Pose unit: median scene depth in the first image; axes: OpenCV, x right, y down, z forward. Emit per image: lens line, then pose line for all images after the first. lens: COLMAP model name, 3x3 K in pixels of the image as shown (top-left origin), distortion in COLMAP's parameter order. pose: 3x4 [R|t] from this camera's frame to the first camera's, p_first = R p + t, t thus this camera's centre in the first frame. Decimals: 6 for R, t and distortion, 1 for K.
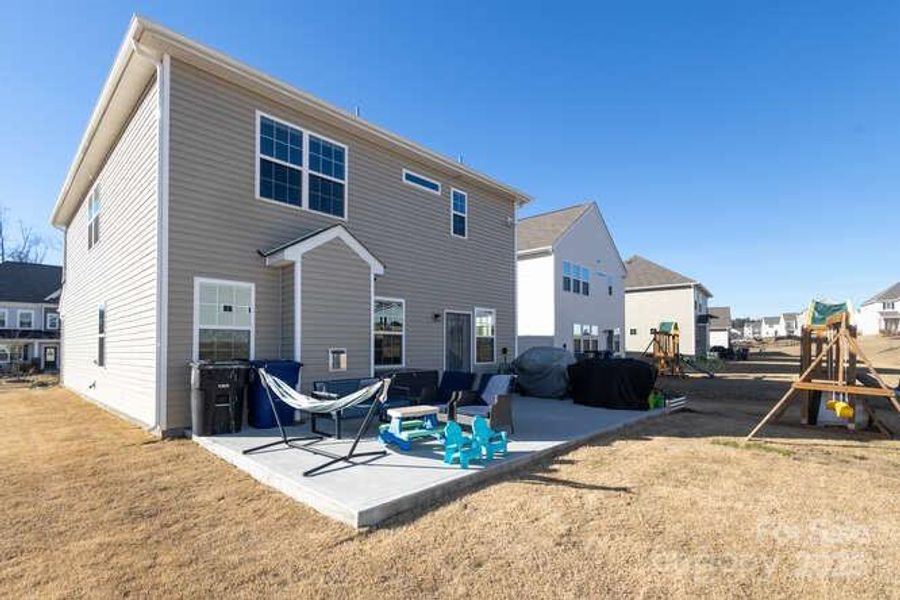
lens RADIAL K [[419.2, 0, 458.6], [0, 419.2, 343.8], [0, 0, 1]] dist [0.002550, 0.000582]
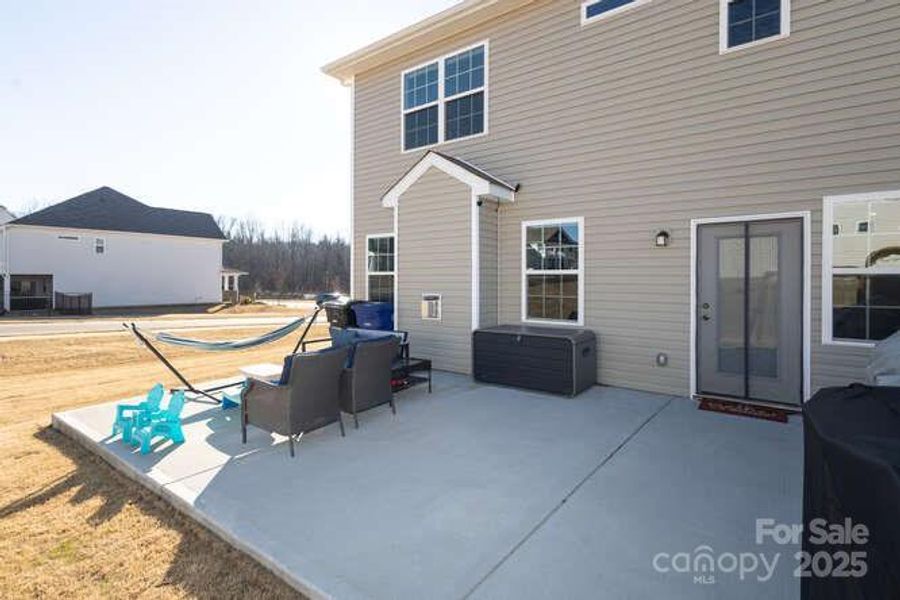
lens RADIAL K [[419.2, 0, 445.9], [0, 419.2, 278.8], [0, 0, 1]] dist [0.002550, 0.000582]
pose [[0.120535, 0.013874, -0.992612, 0.545888], [0.011221, 0.999819, 0.015337, -0.030711], [0.992646, -0.012987, 0.120358, 0.856669]]
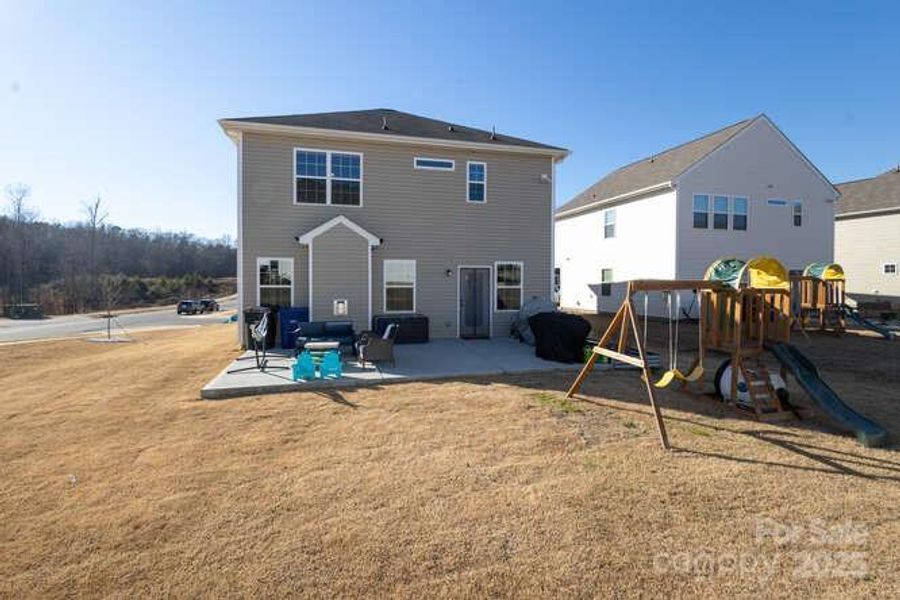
lens RADIAL K [[419.2, 0, 456.9], [0, 419.2, 294.0], [0, 0, 1]] dist [0.002550, 0.000582]
pose [[0.862142, 0.019599, -0.506288, 0.750933], [-0.001369, 0.999338, 0.036354, -0.057410], [0.506665, -0.030649, 0.861598, -0.056097]]
